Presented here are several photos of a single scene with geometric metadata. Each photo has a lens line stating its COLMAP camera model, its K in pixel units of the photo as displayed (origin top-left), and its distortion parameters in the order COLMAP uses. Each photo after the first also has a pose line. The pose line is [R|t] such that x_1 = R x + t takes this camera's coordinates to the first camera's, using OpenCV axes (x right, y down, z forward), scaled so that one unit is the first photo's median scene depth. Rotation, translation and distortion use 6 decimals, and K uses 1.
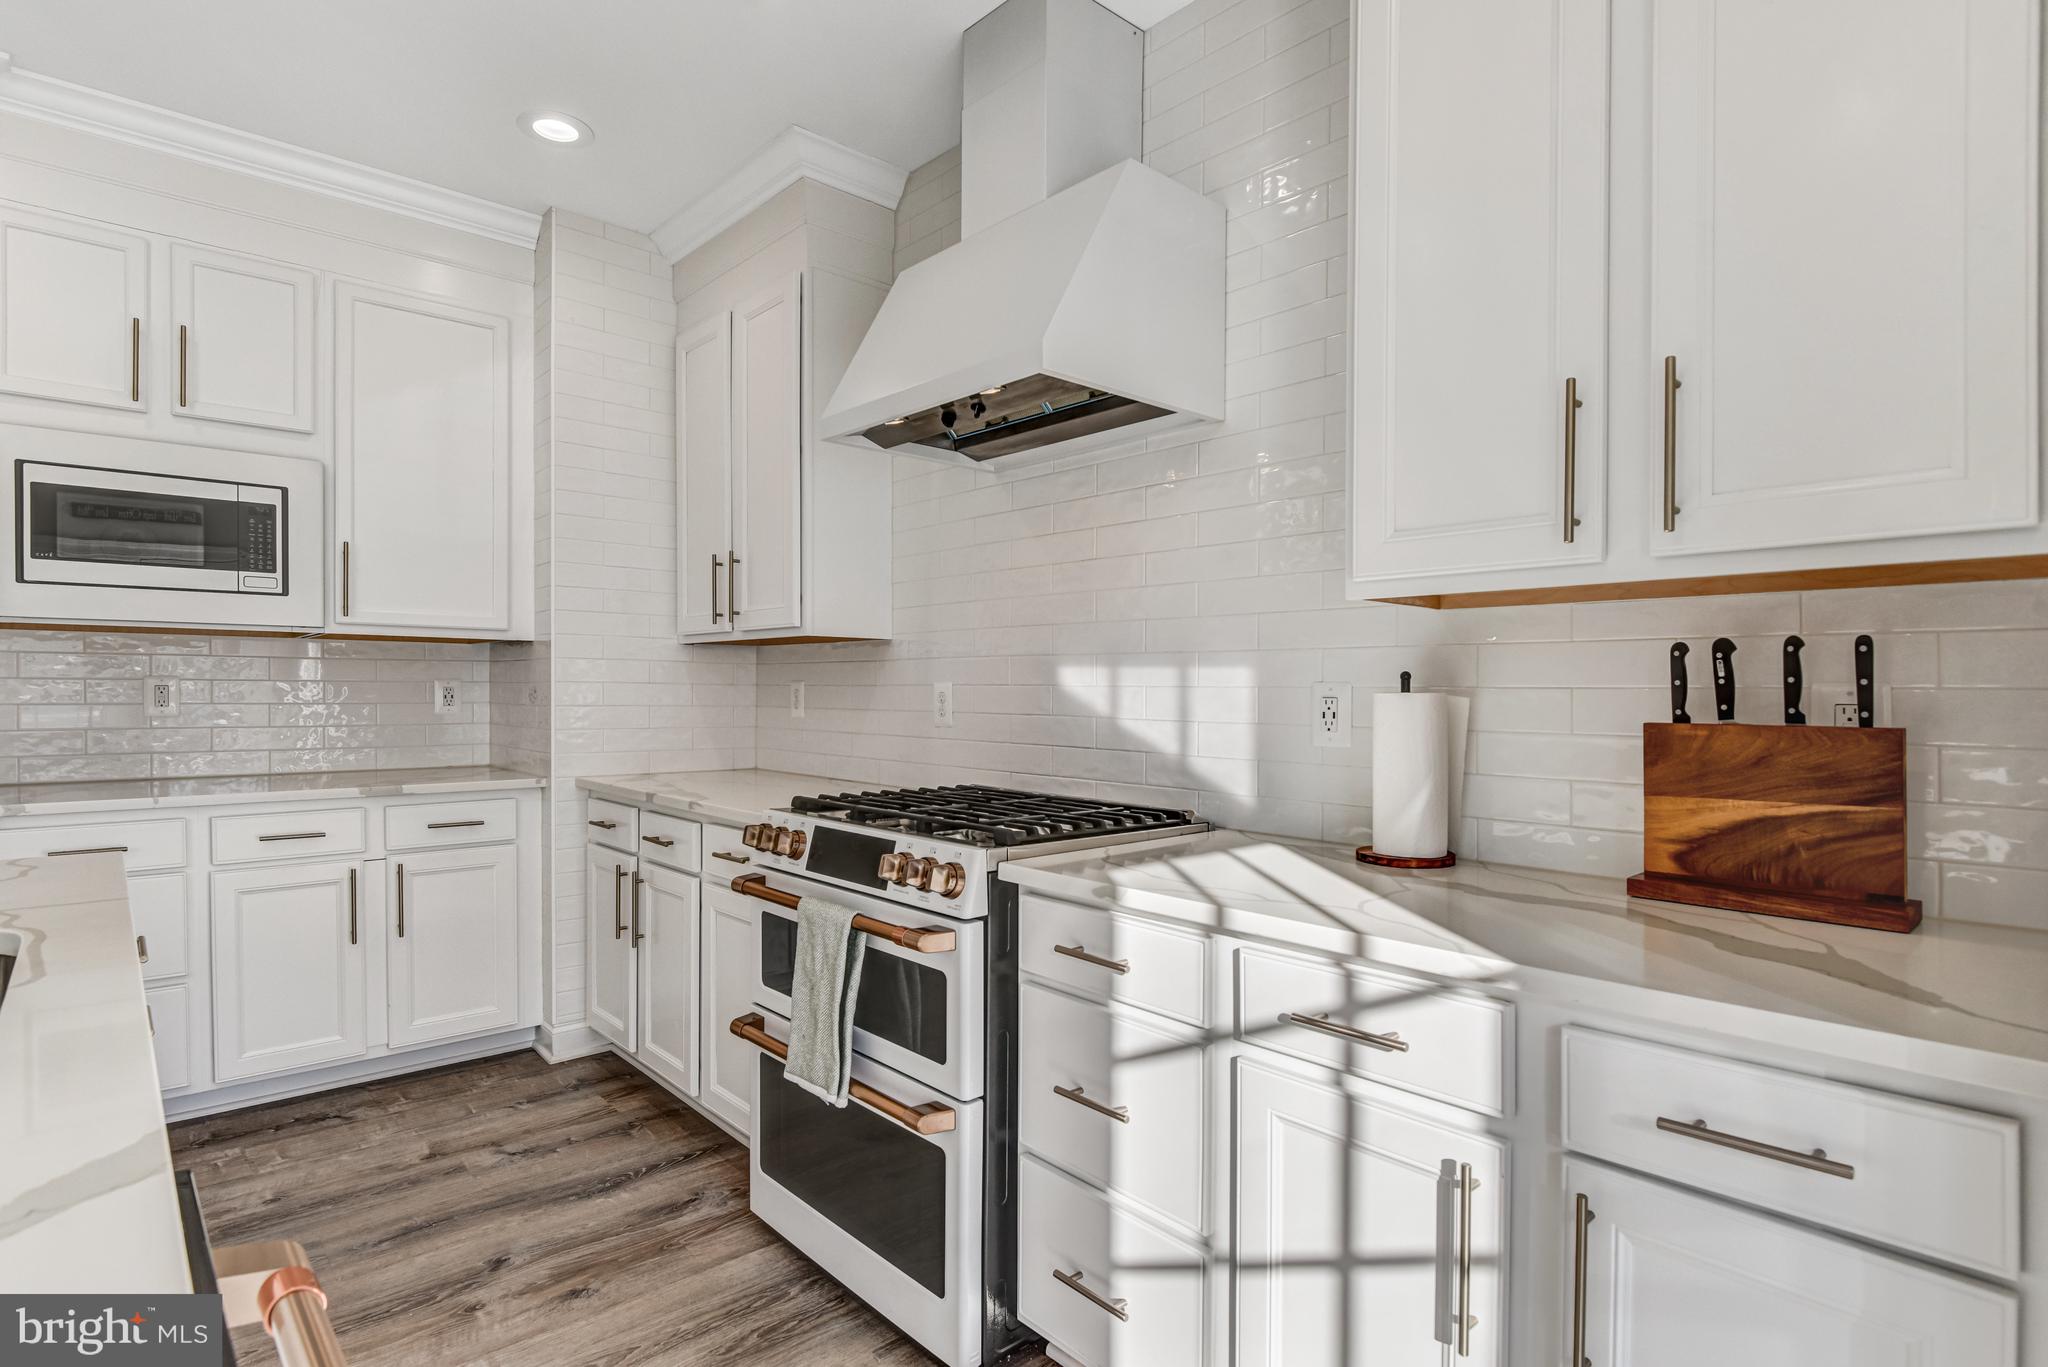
lens RADIAL K [[1024.1, 0, 1018.5], [0, 1024.1, 689.5], [0, 0, 1]] dist [-0.003502, -0.008683]
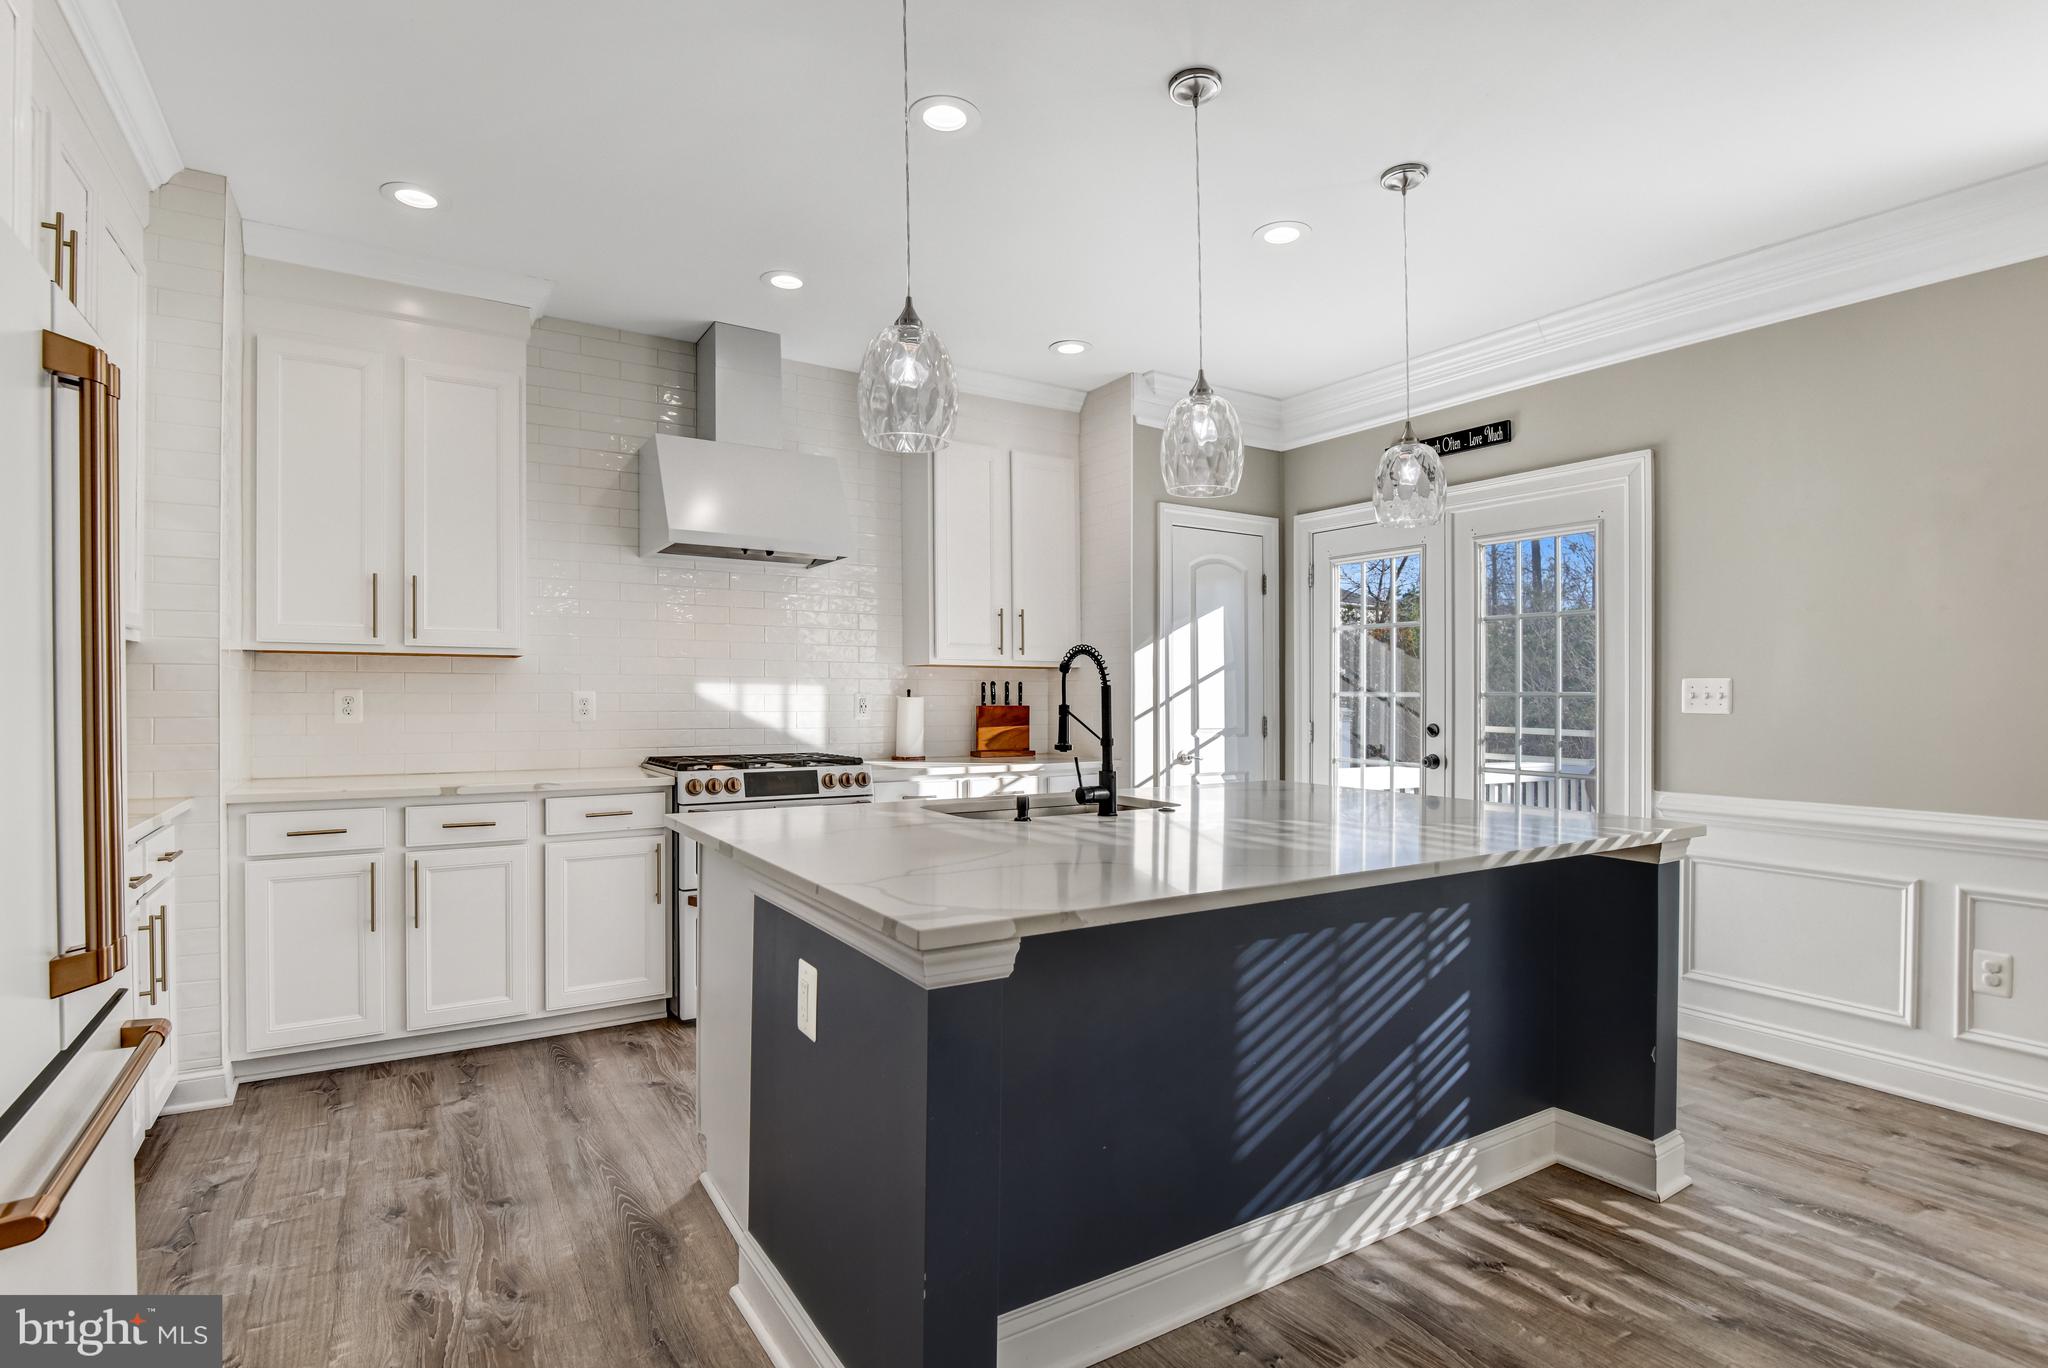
lens RADIAL K [[1024.1, 0, 1025.6], [0, 1024.1, 698.1], [0, 0, 1]] dist [-0.003502, -0.008683]
pose [[0.159094, -0.008718, 0.987225, -1.891824], [-0.004505, 0.999944, 0.009556, -0.017886], [-0.987253, -0.005968, 0.159045, 0.230746]]
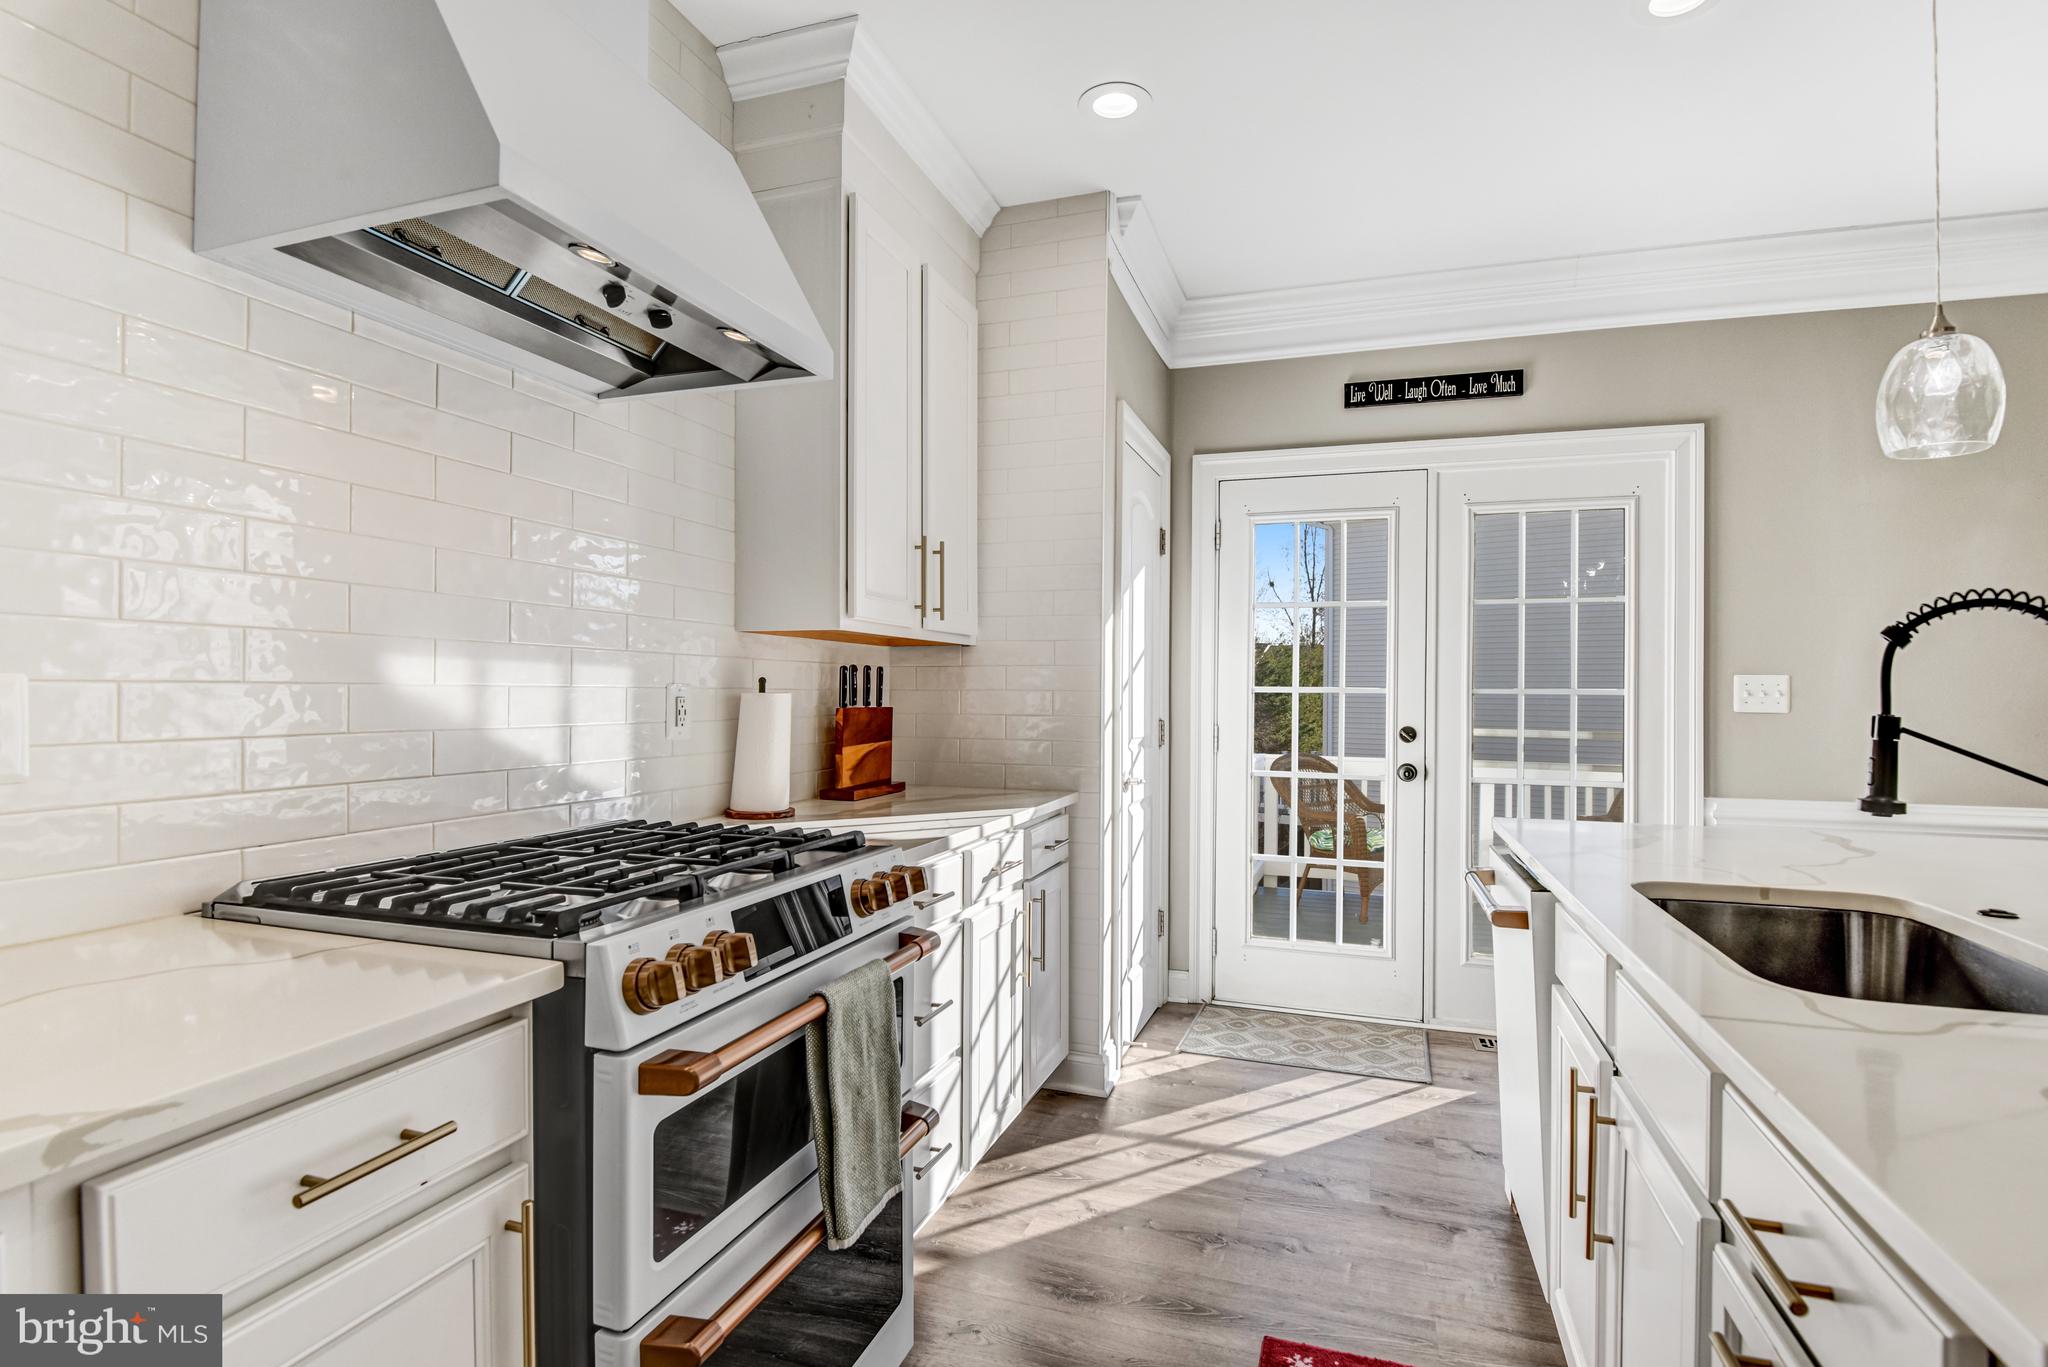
lens RADIAL K [[1024.1, 0, 1029.1], [0, 1024.1, 701.3], [0, 0, 1]] dist [-0.003502, -0.008683]
pose [[-0.496067, -0.018467, 0.868088, -0.841806], [-0.012640, 0.999821, 0.014046, -0.008206], [-0.868192, -0.004005, -0.496212, 1.172852]]
